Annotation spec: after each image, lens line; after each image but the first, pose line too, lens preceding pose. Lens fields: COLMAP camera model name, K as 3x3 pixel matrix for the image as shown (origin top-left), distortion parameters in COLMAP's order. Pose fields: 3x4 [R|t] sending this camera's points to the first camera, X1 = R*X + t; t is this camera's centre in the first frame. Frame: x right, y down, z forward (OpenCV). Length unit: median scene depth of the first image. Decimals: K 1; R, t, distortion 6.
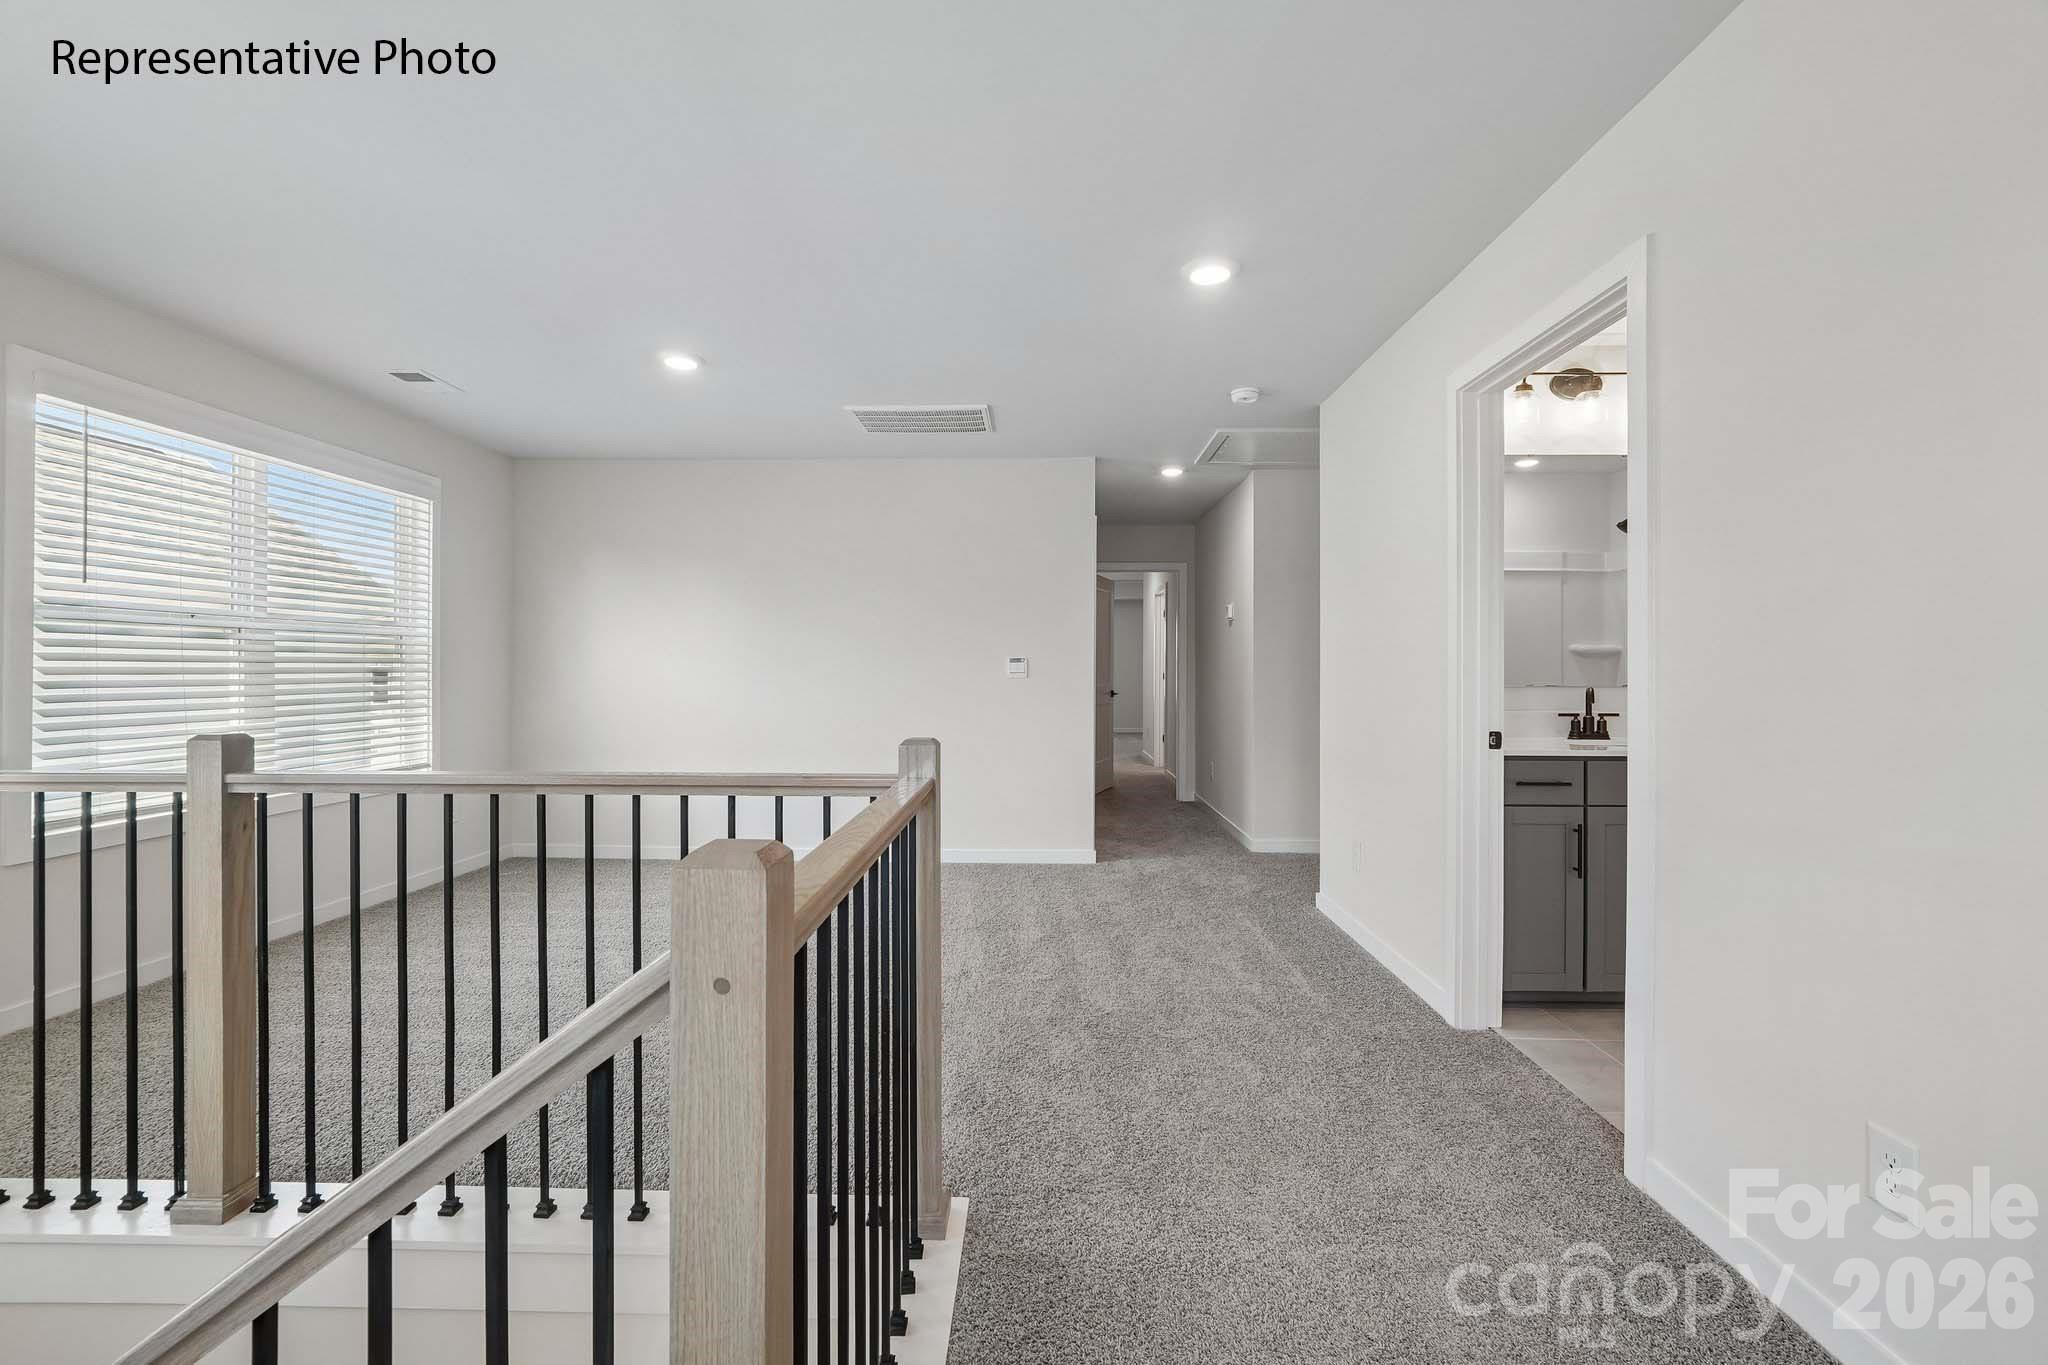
lens RADIAL K [[862.7, 0, 1020.6], [0, 862.7, 673.8], [0, 0, 1]] dist [-0.014505, 0.005481]
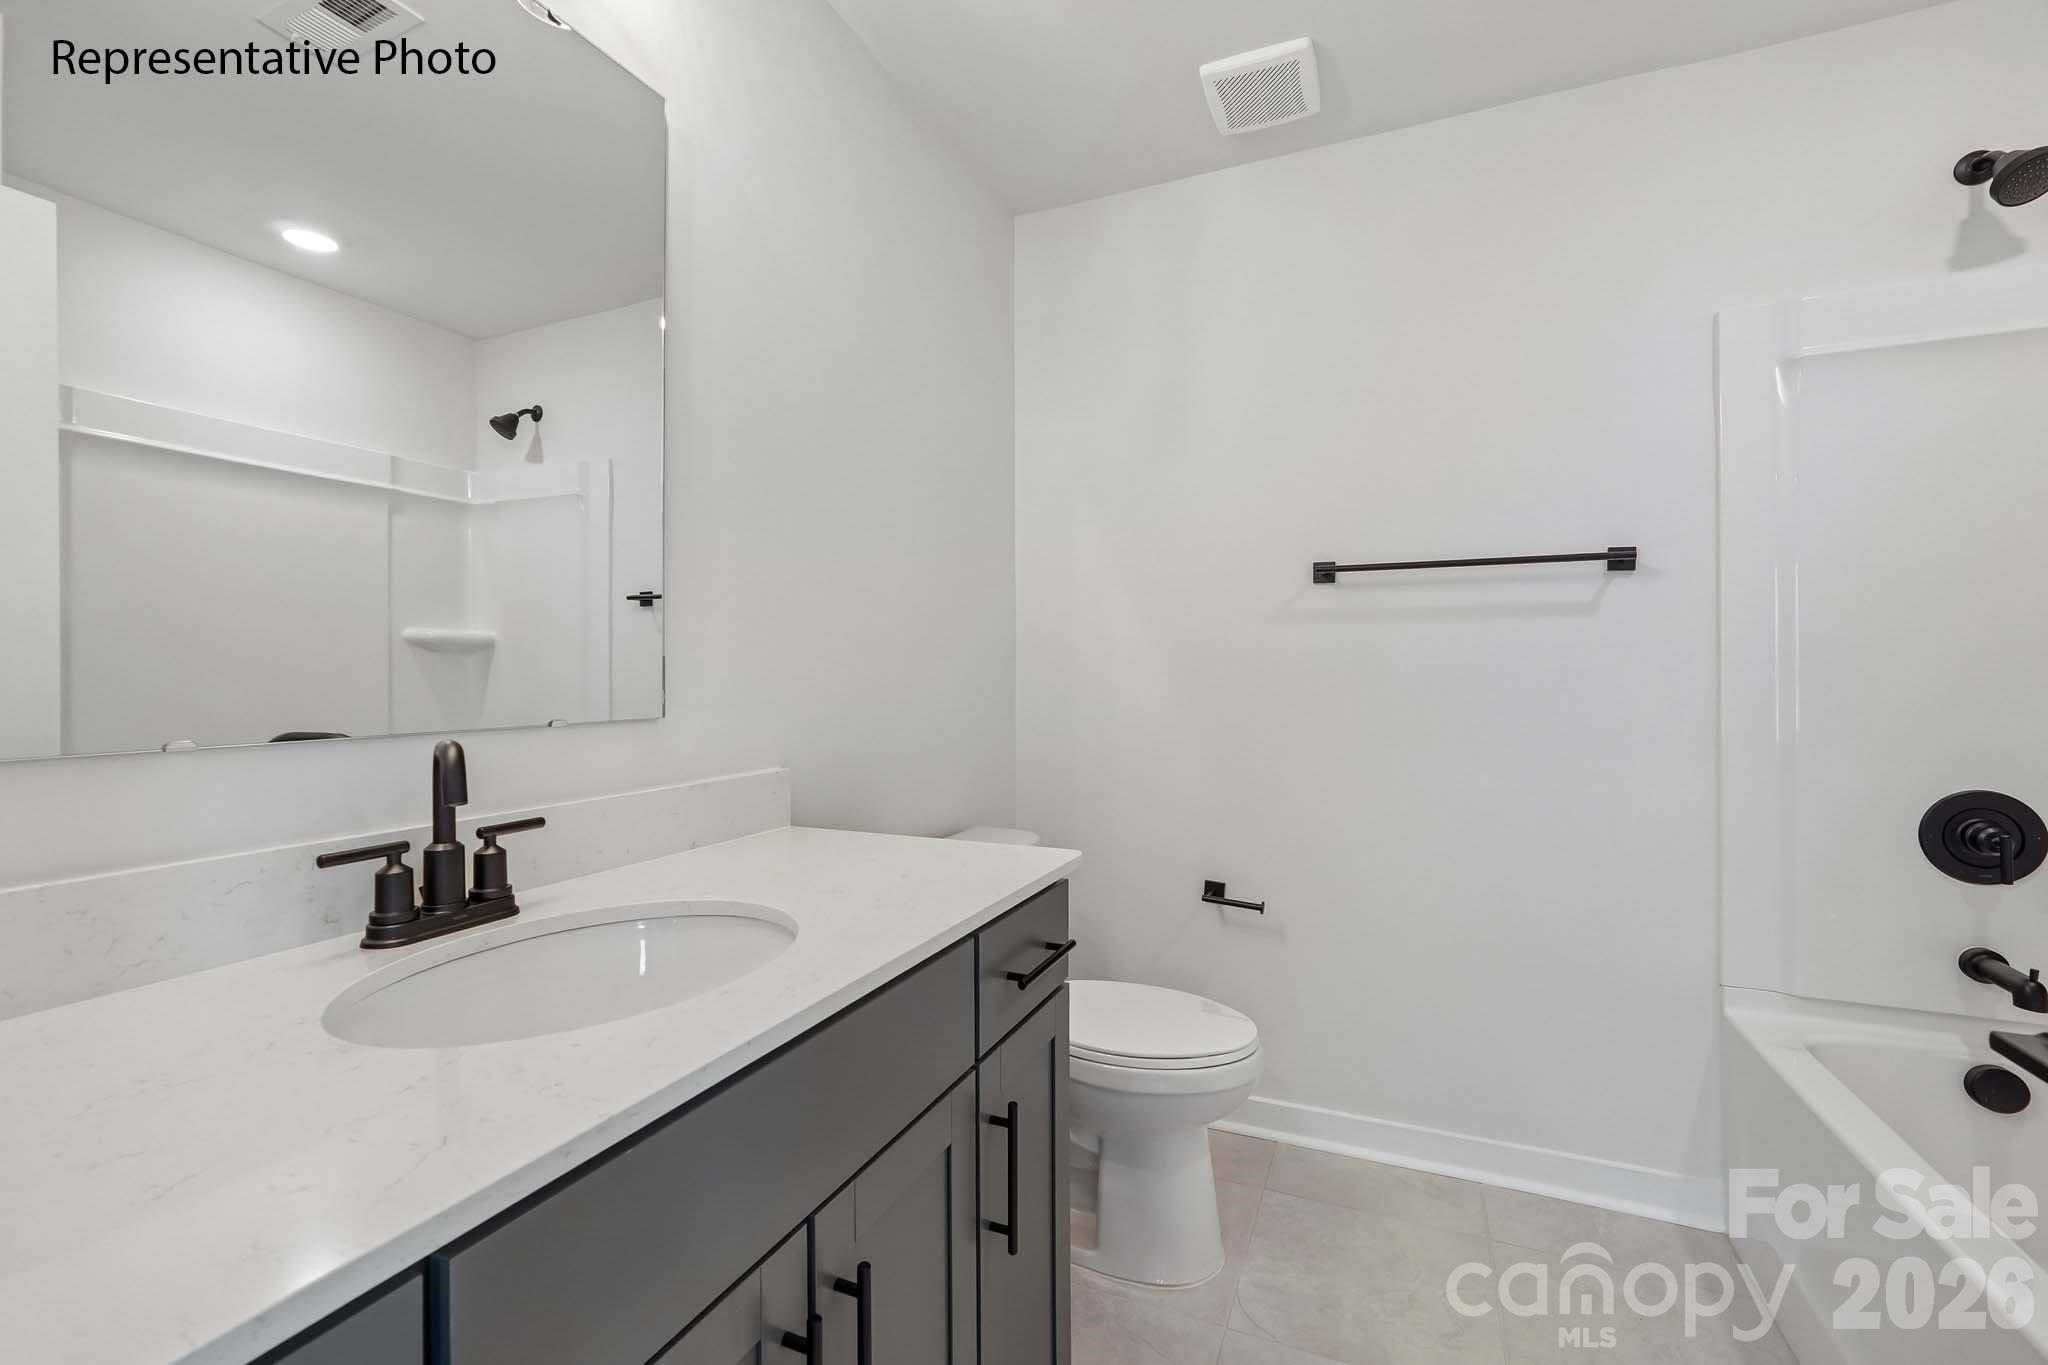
lens RADIAL K [[862.7, 0, 1032.6], [0, 862.7, 673.2], [0, 0, 1]] dist [-0.014505, 0.005481]
pose [[0.369660, 0.000798, 0.929167, 0.476457], [0.000942, 0.999999, -0.001234, -0.004888], [-0.929167, 0.001331, 0.369659, 0.723233]]
